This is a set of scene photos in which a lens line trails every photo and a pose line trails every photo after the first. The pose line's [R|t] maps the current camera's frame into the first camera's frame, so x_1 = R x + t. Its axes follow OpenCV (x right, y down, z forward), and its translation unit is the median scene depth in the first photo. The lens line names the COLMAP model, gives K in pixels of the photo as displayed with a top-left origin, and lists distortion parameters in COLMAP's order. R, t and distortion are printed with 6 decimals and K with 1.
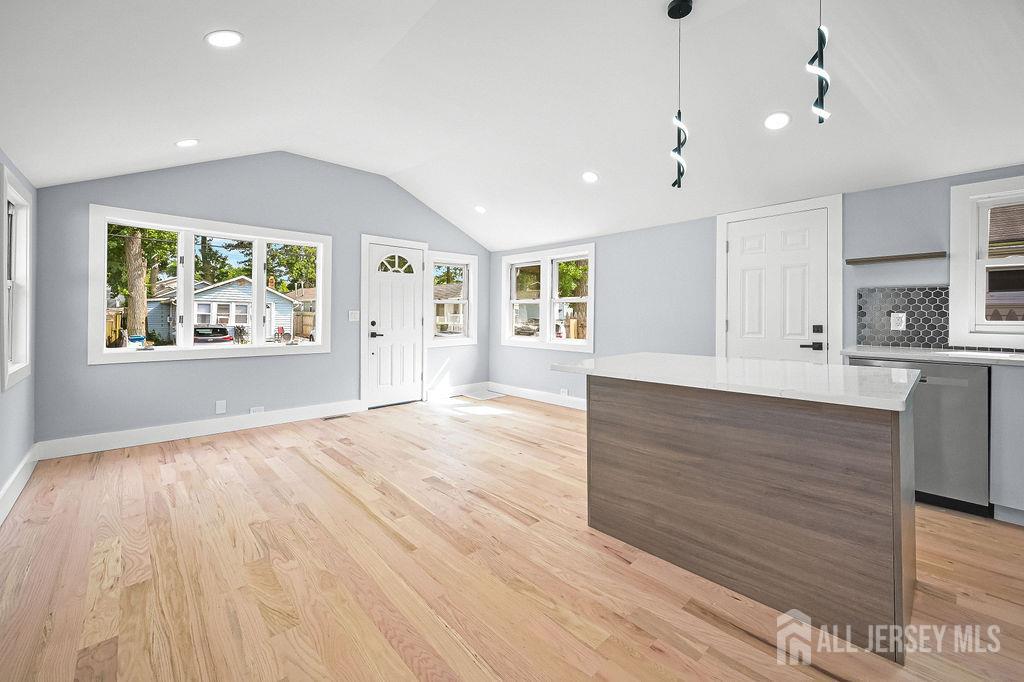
lens RADIAL K [[416.2, 0, 511.3], [0, 416.2, 314.8], [0, 0, 1]] dist [-0.001188, -0.000190]
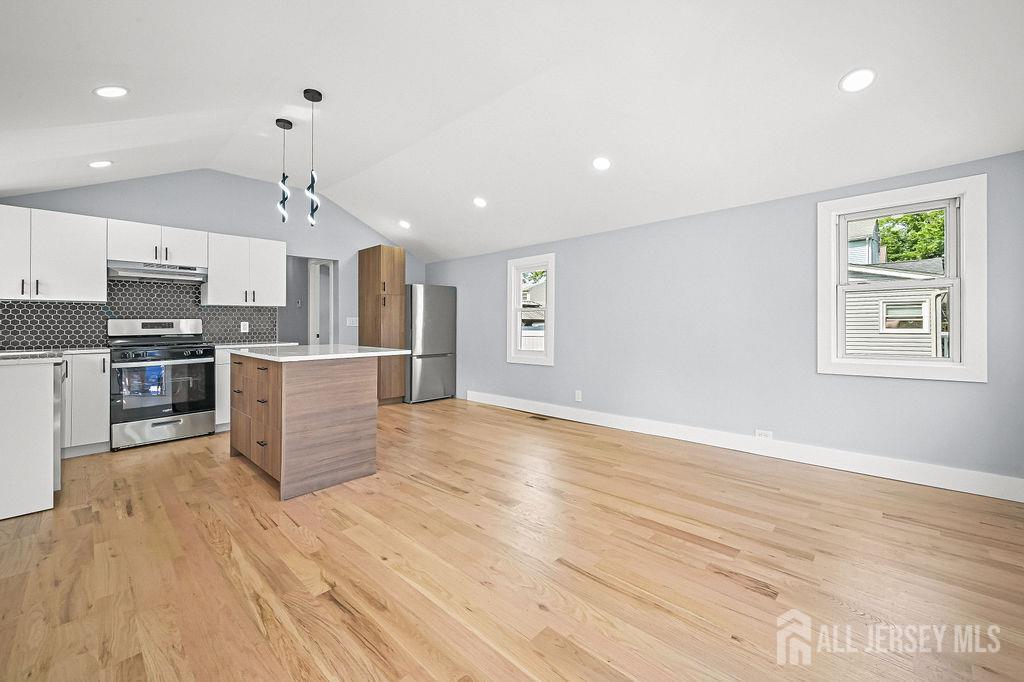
lens RADIAL K [[411.5, 0, 512.6], [0, 411.5, 322.3], [0, 0, 1]] dist [-0.002135, -0.000326]
pose [[-0.997988, 0.005283, -0.063189, -0.138716], [0.005799, 0.999951, -0.007975, 0.020364], [0.063144, -0.008325, -0.997970, 1.846005]]
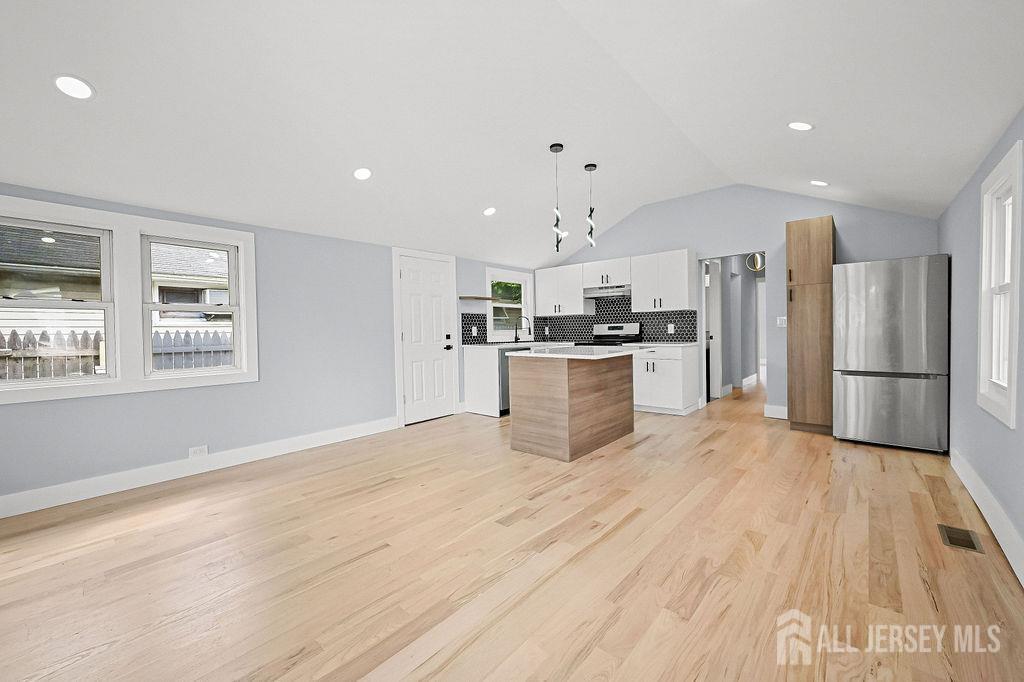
lens RADIAL K [[400.5, 0, 514.3], [0, 400.5, 337.5], [0, 0, 1]] dist [0.000635, 0.000084]
pose [[-0.103798, -0.018278, 0.994430, -0.973032], [0.016074, 0.999670, 0.020052, 0.010816], [-0.994469, 0.018066, -0.103470, 1.044398]]
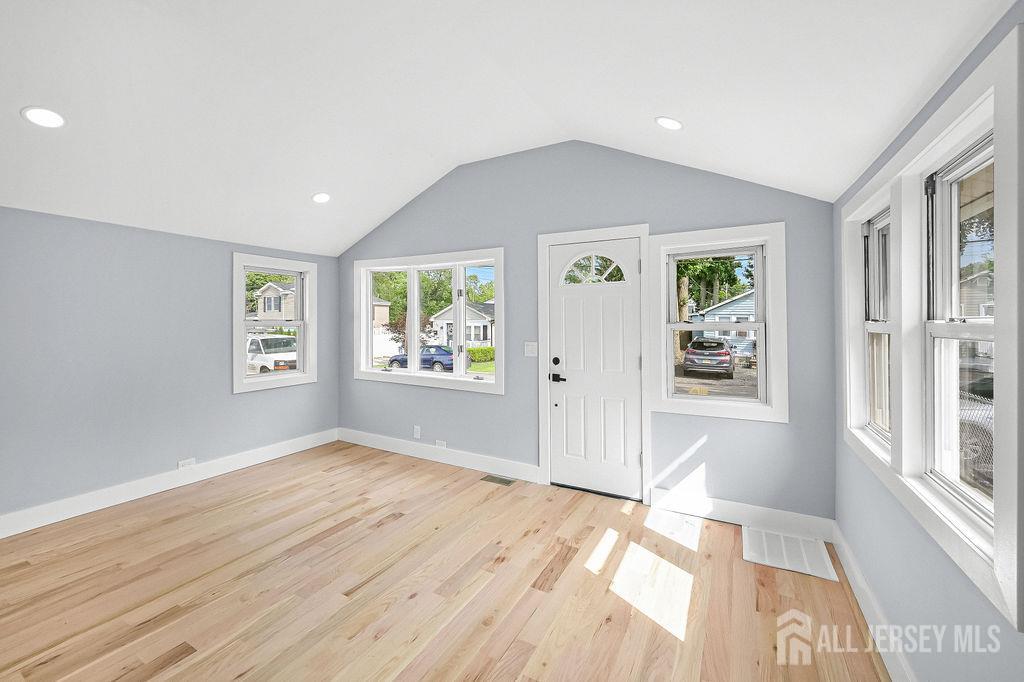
lens RADIAL K [[411.5, 0, 512.6], [0, 411.5, 322.3], [0, 0, 1]] dist [-0.002135, -0.000326]
pose [[0.313212, -0.003417, -0.949677, 0.505753], [0.001325, 0.999994, -0.003161, -0.071759], [0.949682, -0.000268, 0.313215, 1.250463]]
